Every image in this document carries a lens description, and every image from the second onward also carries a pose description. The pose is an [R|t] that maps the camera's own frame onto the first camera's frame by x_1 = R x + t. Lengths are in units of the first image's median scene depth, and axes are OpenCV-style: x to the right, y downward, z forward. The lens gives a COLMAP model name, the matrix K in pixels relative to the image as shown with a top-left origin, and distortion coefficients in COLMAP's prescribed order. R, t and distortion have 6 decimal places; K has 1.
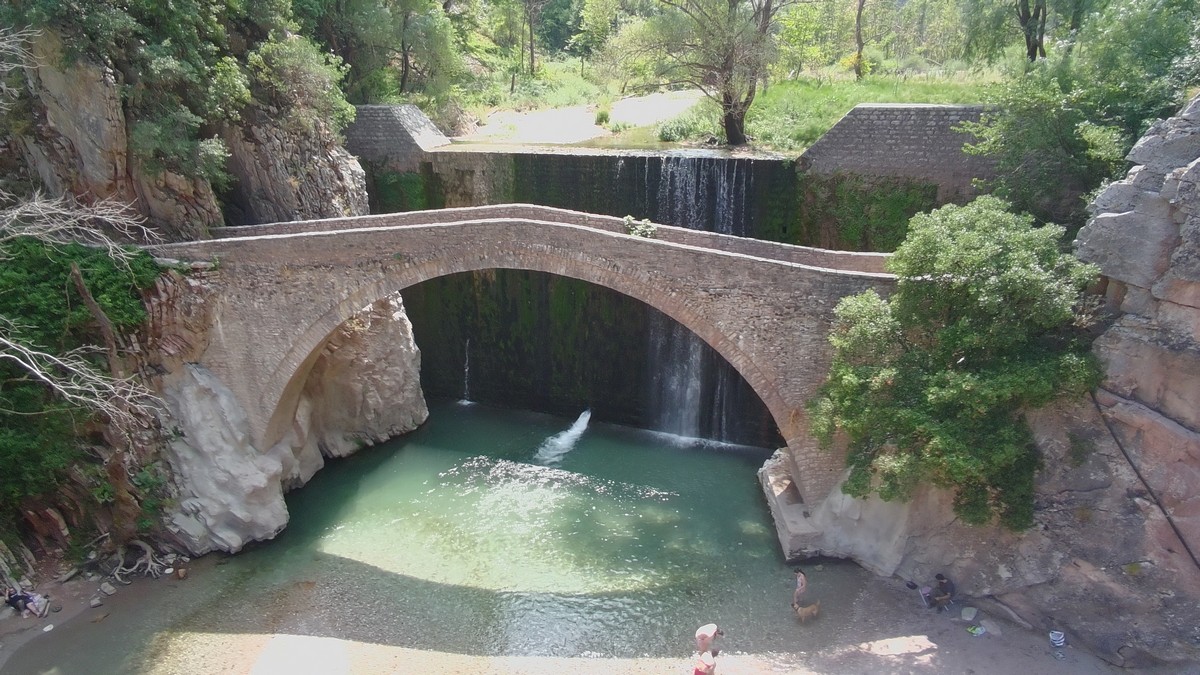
lens RADIAL K [[749.2, 0, 590.5], [0, 749.2, 344.2], [0, 0, 1]] dist [-0.049196, 0.032614]
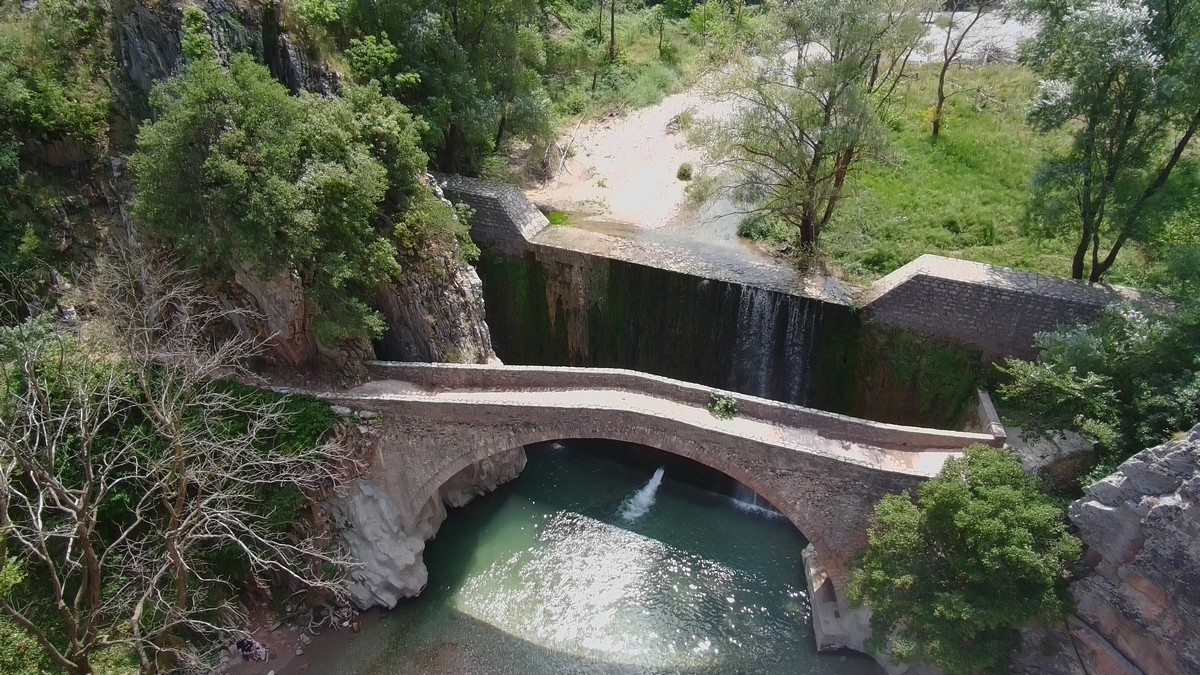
lens RADIAL K [[749.2, 0, 590.8], [0, 749.2, 347.7], [0, 0, 1]] dist [-0.049196, 0.032614]
pose [[0.997203, 0.047998, -0.057287, -0.080059], [-0.035818, 0.979681, 0.197340, -0.462395], [0.065595, -0.194736, 0.978660, -0.180724]]
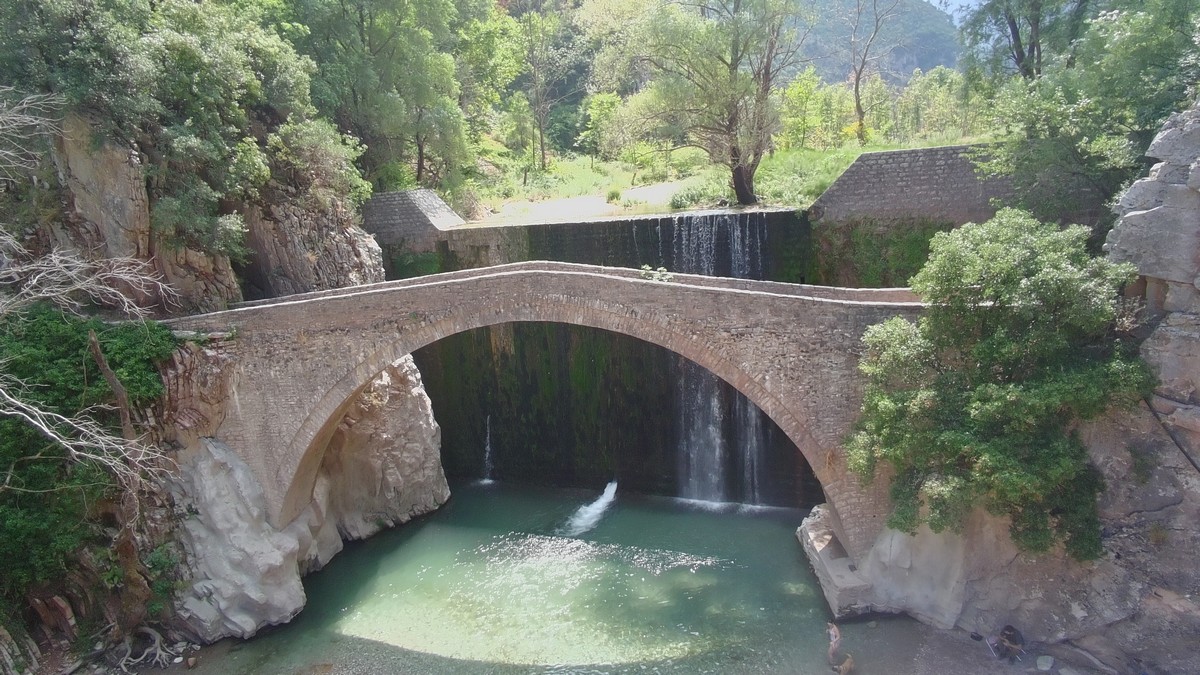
lens RADIAL K [[749.2, 0, 591.1], [0, 749.2, 342.3], [0, 0, 1]] dist [-0.049196, 0.032614]
pose [[0.998274, -0.053361, -0.024518, -0.000224], [0.049343, 0.988566, -0.142485, 0.066786], [0.031841, 0.141029, 0.989493, 0.027782]]
